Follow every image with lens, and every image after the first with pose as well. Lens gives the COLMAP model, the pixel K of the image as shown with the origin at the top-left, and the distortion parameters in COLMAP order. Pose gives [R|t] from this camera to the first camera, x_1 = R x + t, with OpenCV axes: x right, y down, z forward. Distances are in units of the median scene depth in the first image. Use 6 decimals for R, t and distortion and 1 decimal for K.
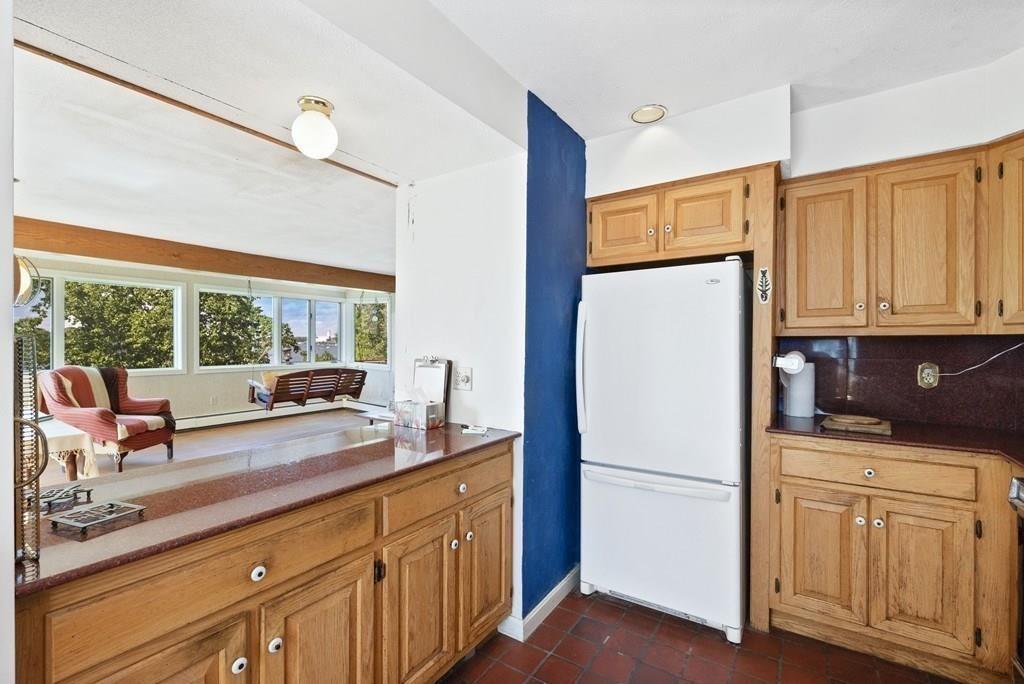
lens RADIAL K [[451.4, 0, 512.0], [0, 451.4, 342.0], [0, 0, 1]] dist [-0.000978, 0.000106]
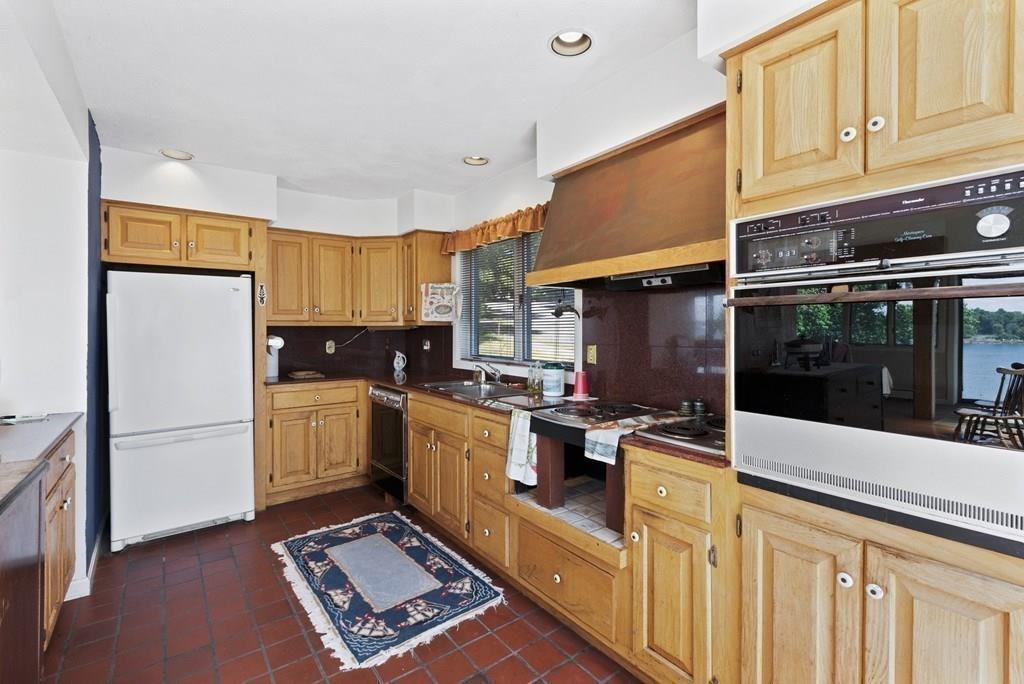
lens RADIAL K [[451.4, 0, 512.0], [0, 451.4, 342.0], [0, 0, 1]] dist [-0.000978, 0.000106]
pose [[0.318982, -0.029855, 0.947290, -0.685733], [-0.000302, 0.999500, 0.031603, -0.007361], [-0.947761, -0.010366, 0.318813, -0.356643]]
